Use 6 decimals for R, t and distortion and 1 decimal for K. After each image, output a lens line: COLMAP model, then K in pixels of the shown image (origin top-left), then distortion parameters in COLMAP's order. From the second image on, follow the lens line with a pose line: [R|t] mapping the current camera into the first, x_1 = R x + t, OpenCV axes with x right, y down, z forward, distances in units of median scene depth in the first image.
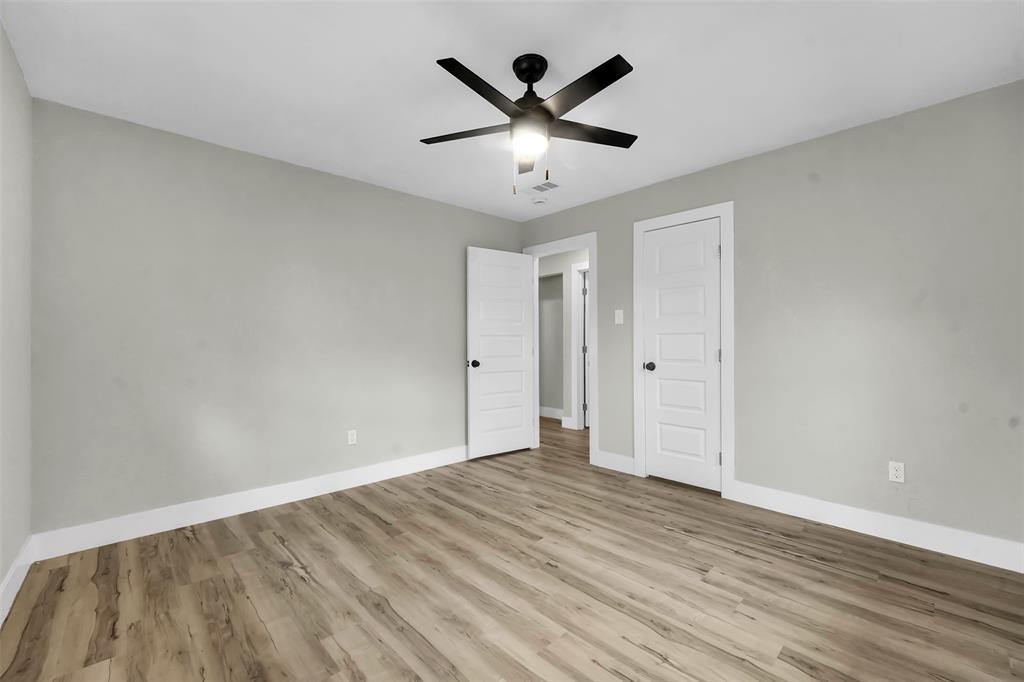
lens RADIAL K [[423.4, 0, 513.2], [0, 423.4, 340.7], [0, 0, 1]] dist [-0.003047, 0.000398]
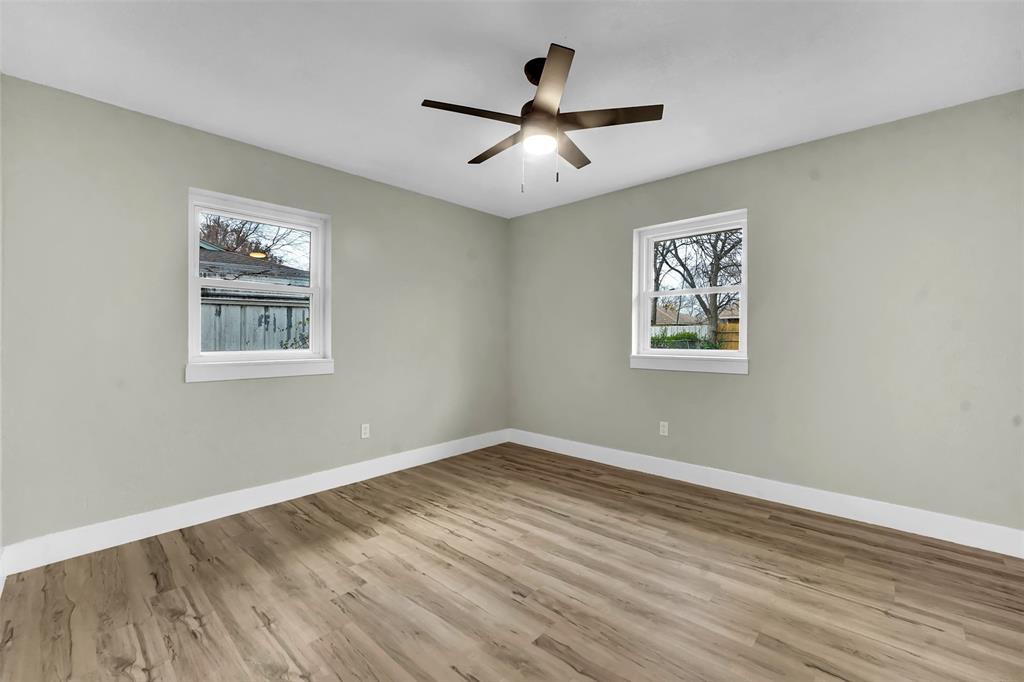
lens RADIAL K [[423.4, 0, 510.8], [0, 423.4, 339.3], [0, 0, 1]] dist [-0.003047, 0.000398]
pose [[-0.997592, -0.000987, -0.069353, 0.183875], [-0.001079, 0.999999, 0.001283, 0.003478], [0.069352, 0.001355, -0.997591, 2.016045]]
